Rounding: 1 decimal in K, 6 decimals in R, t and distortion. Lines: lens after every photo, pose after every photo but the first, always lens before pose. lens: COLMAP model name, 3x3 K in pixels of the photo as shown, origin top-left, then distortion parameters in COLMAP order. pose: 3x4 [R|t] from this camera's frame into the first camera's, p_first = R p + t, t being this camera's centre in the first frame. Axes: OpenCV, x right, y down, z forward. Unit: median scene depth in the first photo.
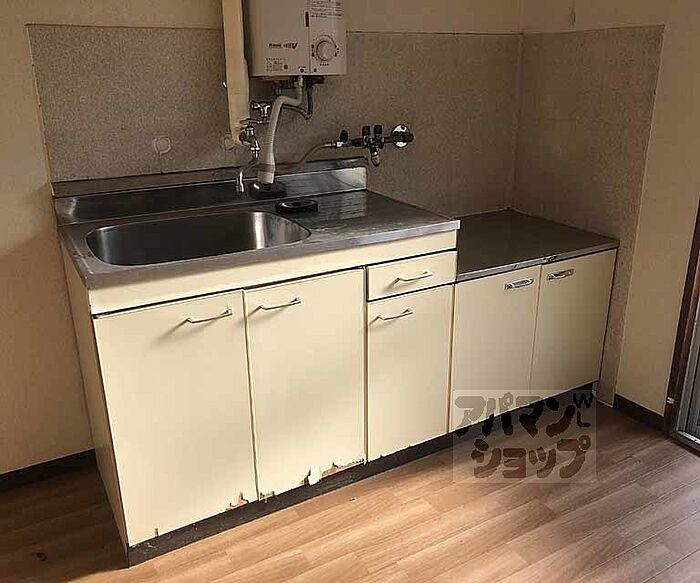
lens RADIAL K [[648.2, 0, 350.0], [0, 648.2, 291.5], [0, 0, 1]] dist [0.089693, -0.150377]
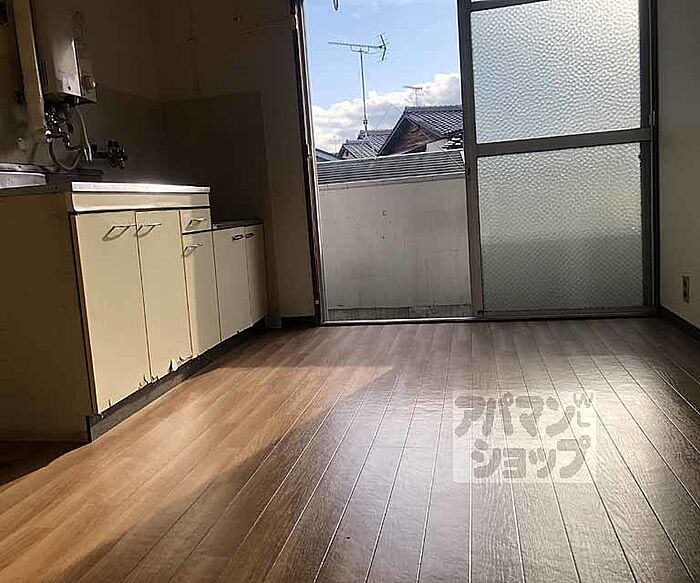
lens RADIAL K [[648.2, 0, 350.0], [0, 648.2, 291.5], [0, 0, 1]] dist [0.089693, -0.150377]
pose [[0.655723, -0.135533, 0.742737, -0.852535], [0.310472, 0.945134, -0.101633, 0.413229], [-0.688211, 0.297242, 0.661825, -0.208948]]
